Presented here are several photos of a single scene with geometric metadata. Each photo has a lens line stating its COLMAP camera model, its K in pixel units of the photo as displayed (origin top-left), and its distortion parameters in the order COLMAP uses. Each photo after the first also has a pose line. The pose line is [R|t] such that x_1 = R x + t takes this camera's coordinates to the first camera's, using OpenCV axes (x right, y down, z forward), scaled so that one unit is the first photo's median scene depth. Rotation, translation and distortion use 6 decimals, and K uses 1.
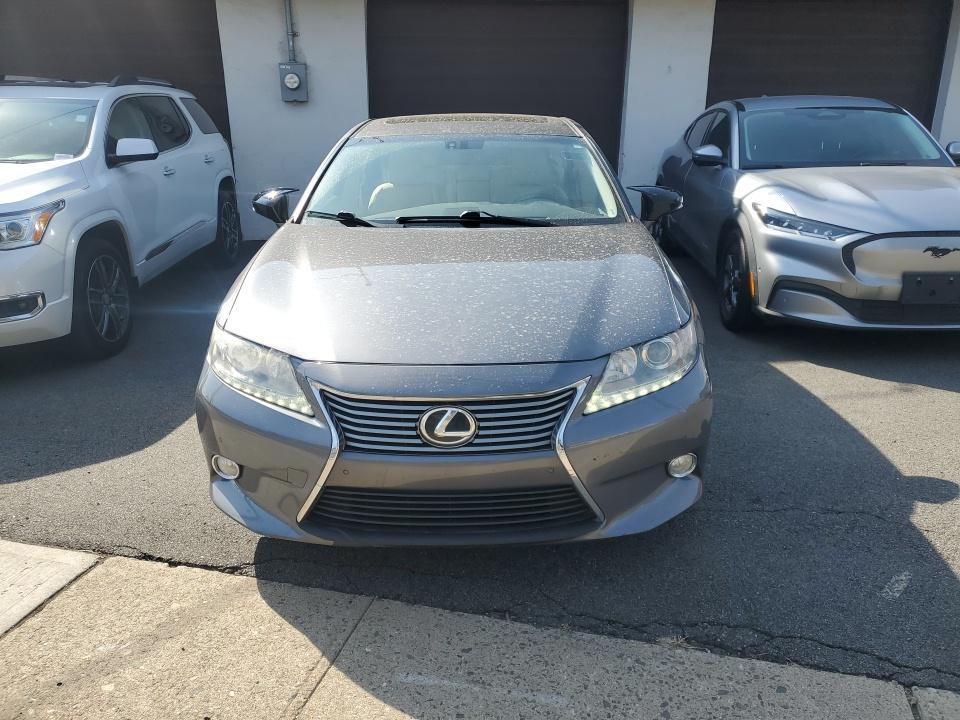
lens RADIAL K [[727.4, 0, 480.0], [0, 727.4, 360.0], [0, 0, 1]] dist [-0.041563, 0.063661]
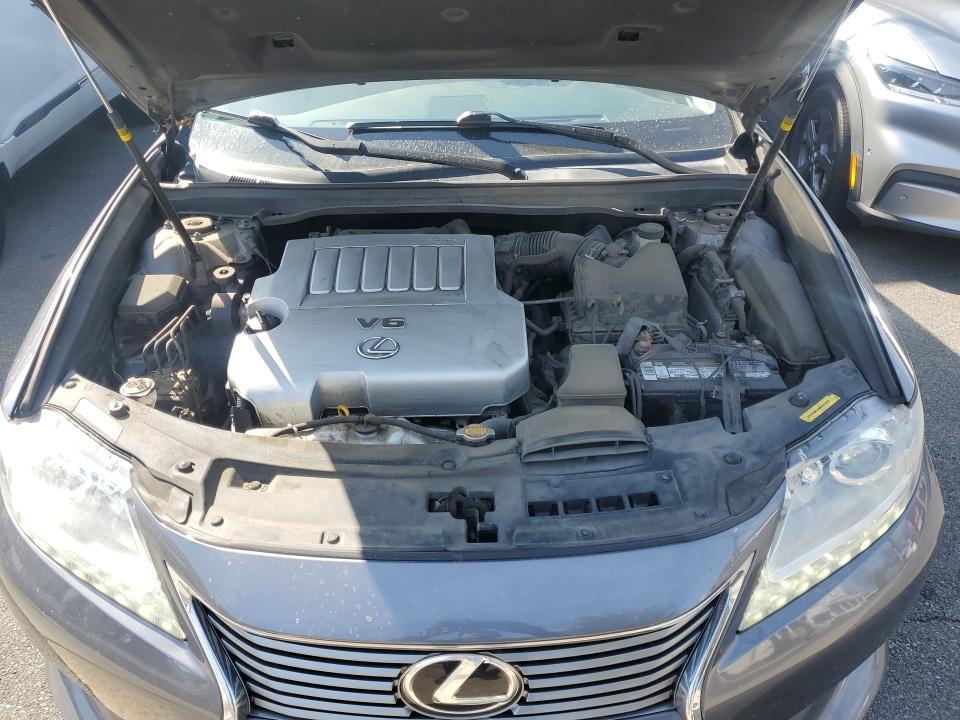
lens RADIAL K [[727.4, 0, 480.0], [0, 727.4, 360.0], [0, 0, 1]] dist [-0.041563, 0.063661]
pose [[0.999549, -0.020855, 0.021603, -0.031716], [0.015085, 0.970838, 0.239261, -0.189183], [-0.025962, -0.238827, 0.970715, 0.496621]]
